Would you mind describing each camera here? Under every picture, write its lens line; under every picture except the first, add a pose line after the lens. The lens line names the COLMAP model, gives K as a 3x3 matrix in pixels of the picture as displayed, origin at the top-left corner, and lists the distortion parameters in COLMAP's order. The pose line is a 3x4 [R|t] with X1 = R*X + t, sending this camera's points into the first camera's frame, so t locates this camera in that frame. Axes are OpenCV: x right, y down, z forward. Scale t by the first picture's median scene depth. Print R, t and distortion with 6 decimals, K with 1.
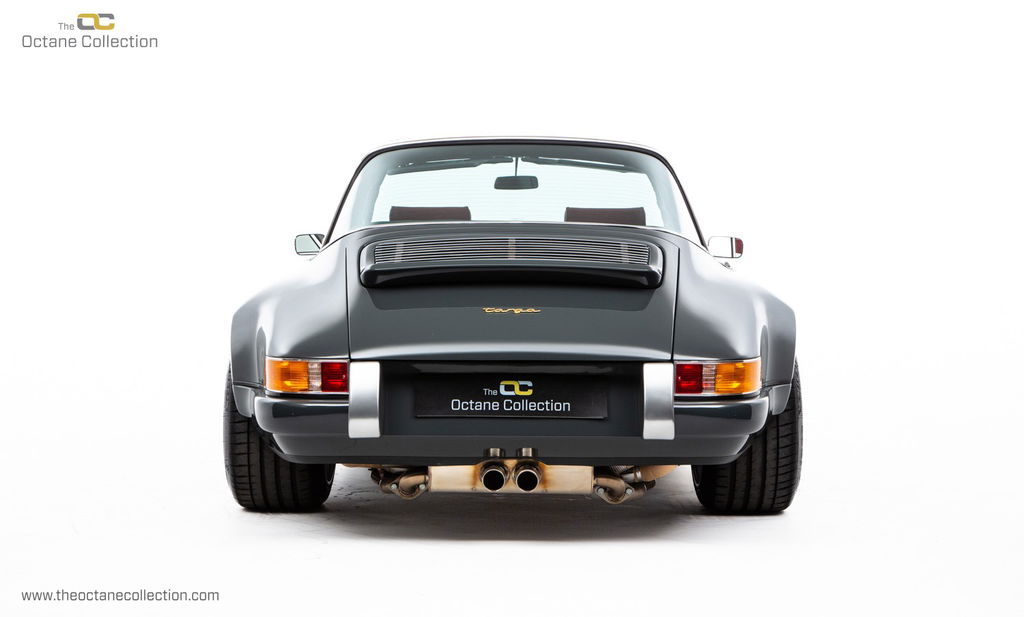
lens RADIAL K [[1840.4, 0, 510.4], [0, 1840.4, 304.8], [0, 0, 1]] dist [-0.025110, 0.000000]
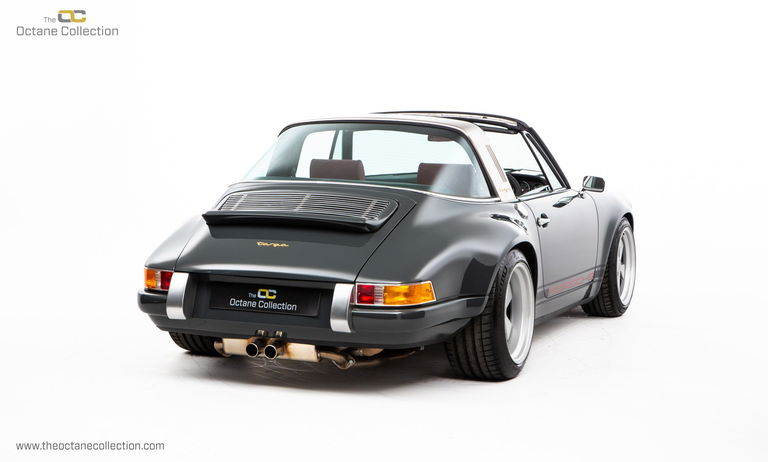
lens RADIAL K [[1458.4, 0, 379.2], [0, 1458.4, 257.8], [0, 0, 1]] dist [0.485665, 0.000000]
pose [[0.927709, 0.049415, -0.370020, 0.557080], [-0.021962, 0.996708, 0.078043, -0.086578], [0.372659, -0.064275, 0.925740, -0.139687]]
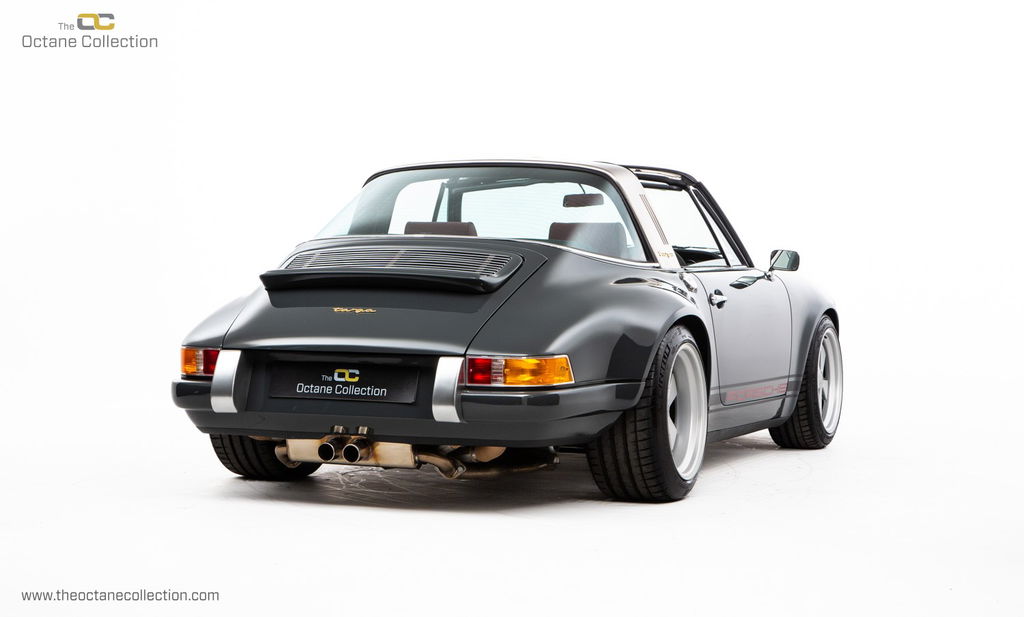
lens RADIAL K [[1944.6, 0, 511.8], [0, 1944.6, 308.3], [0, 0, 1]] dist [0.485665, 0.000000]
pose [[0.929940, 0.016931, -0.367321, 0.558257], [-0.019732, 0.999798, -0.003873, 0.004699], [0.367181, 0.010850, 0.930086, -0.133069]]
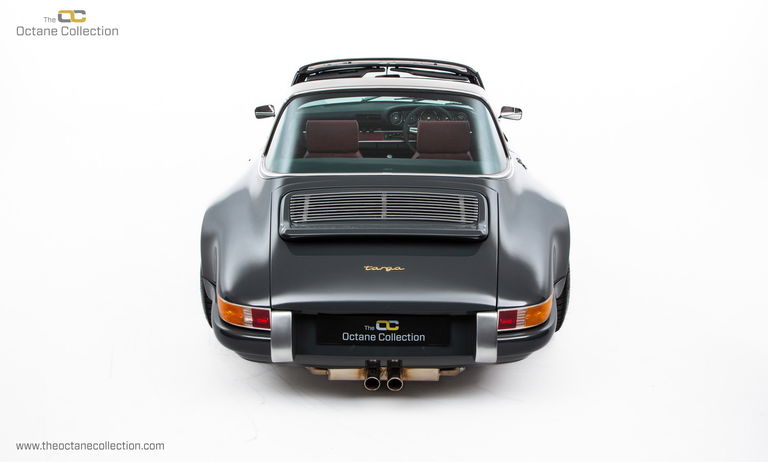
lens RADIAL K [[743.4, 0, 385.3], [0, 743.4, 229.4], [0, 0, 1]] dist [-0.066344, 0.000000]
pose [[0.999999, -0.001366, 0.000404, 0.001325], [0.001179, 0.952901, 0.303280, -0.199009], [-0.000800, -0.303279, 0.952901, 0.465534]]
